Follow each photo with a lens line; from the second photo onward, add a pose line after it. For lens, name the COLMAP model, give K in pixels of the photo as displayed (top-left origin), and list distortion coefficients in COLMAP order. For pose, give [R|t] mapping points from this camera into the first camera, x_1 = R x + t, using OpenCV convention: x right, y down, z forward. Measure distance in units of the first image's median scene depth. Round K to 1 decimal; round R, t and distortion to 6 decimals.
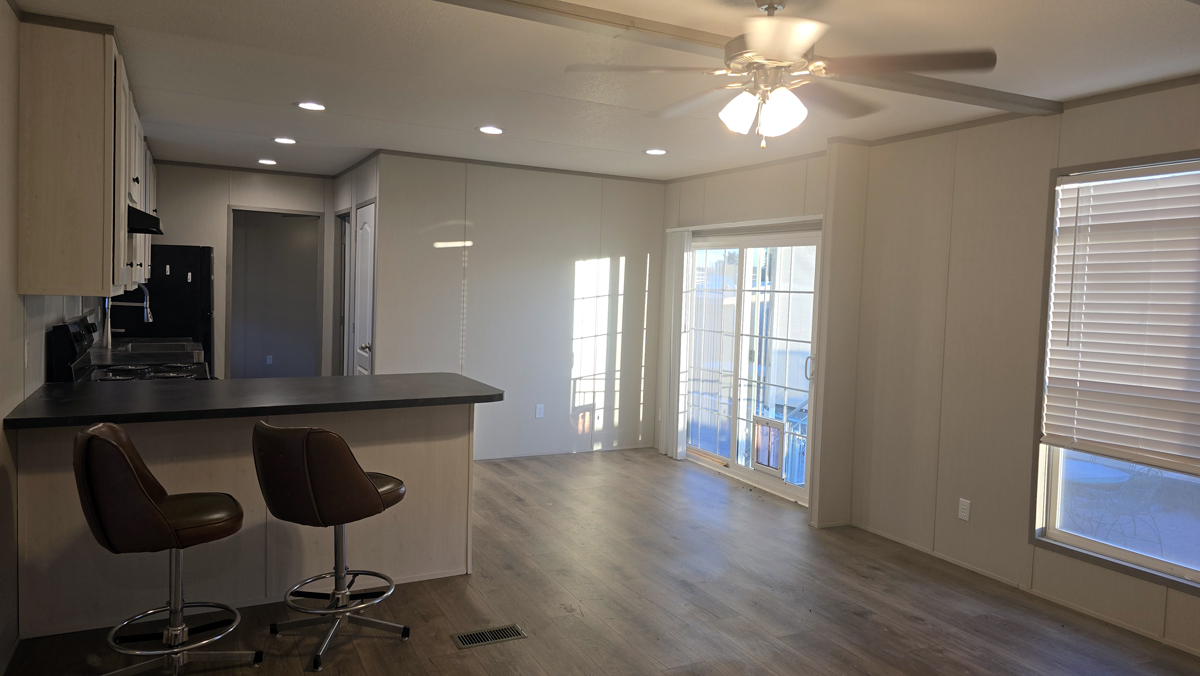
lens RADIAL K [[807.5, 0, 610.9], [0, 807.5, 329.8], [0, 0, 1]] dist [0.069089, -0.065127]
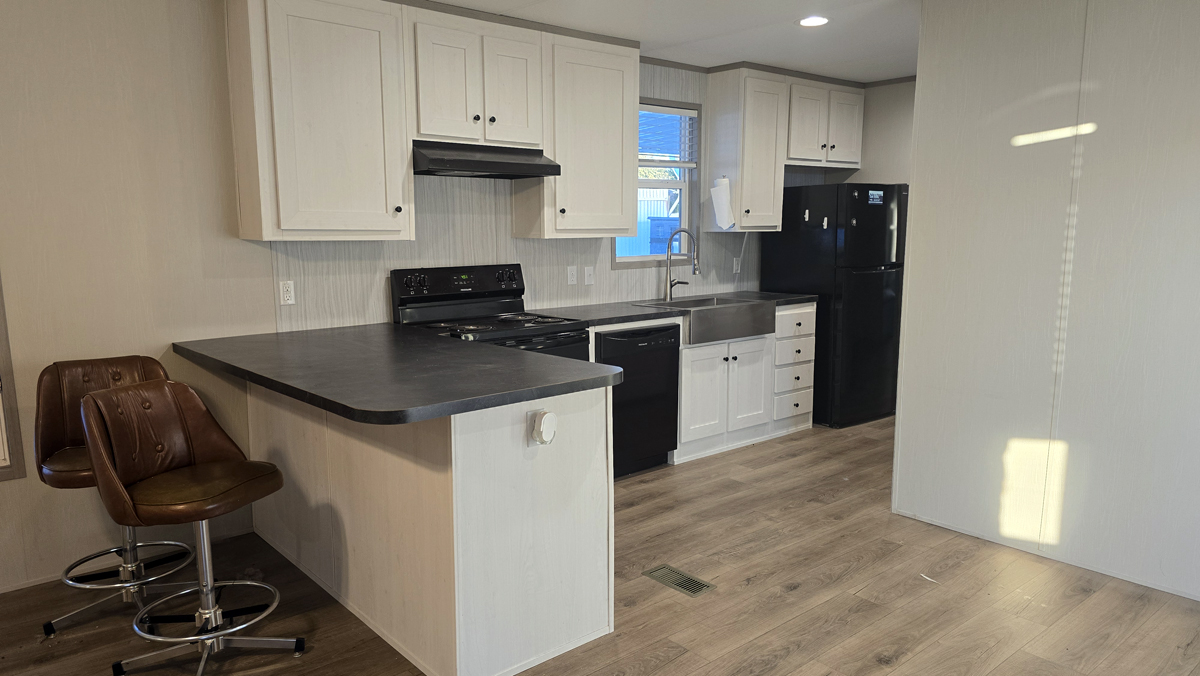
lens RADIAL K [[807.5, 0, 594.8], [0, 807.5, 350.7], [0, 0, 1]] dist [0.069089, -0.065127]
pose [[0.225078, 0.114097, -0.967637, 0.229636], [-0.042586, 0.993323, 0.107220, -0.013468], [0.973410, 0.017075, 0.228434, 0.553677]]
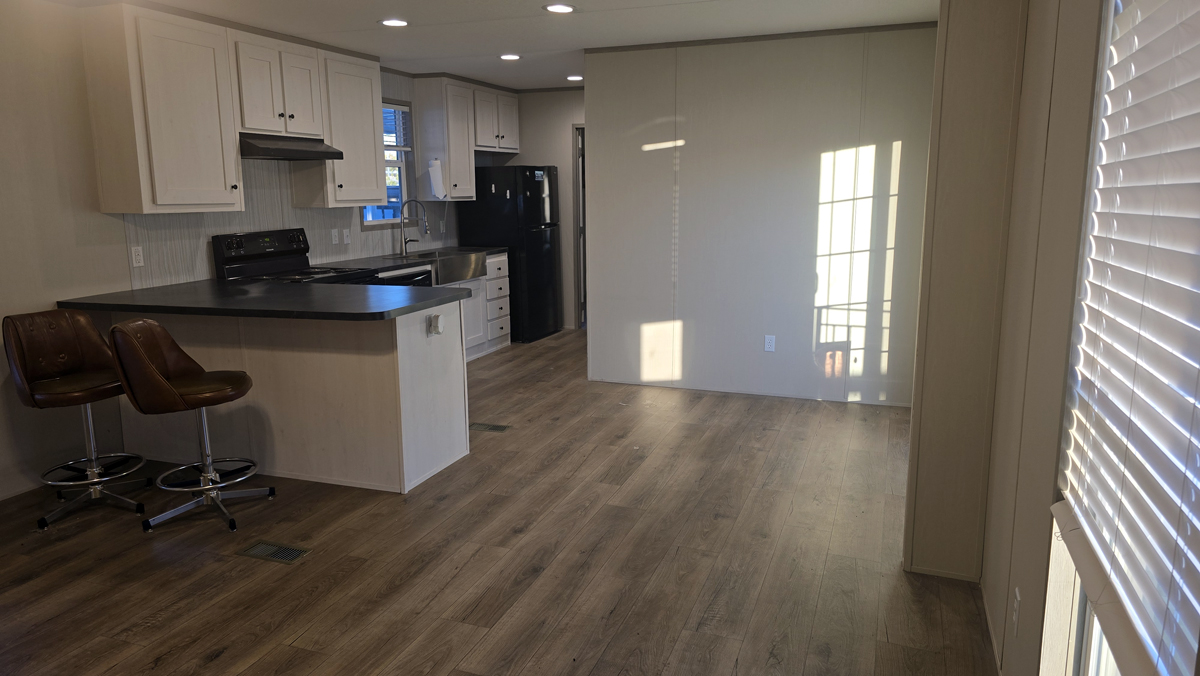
lens RADIAL K [[807.5, 0, 595.9], [0, 807.5, 339.3], [0, 0, 1]] dist [0.069089, -0.065127]
pose [[0.666045, 0.097122, -0.739561, 0.393543], [-0.008808, 0.992442, 0.122400, -0.002913], [0.745859, -0.075010, 0.661867, 0.312896]]
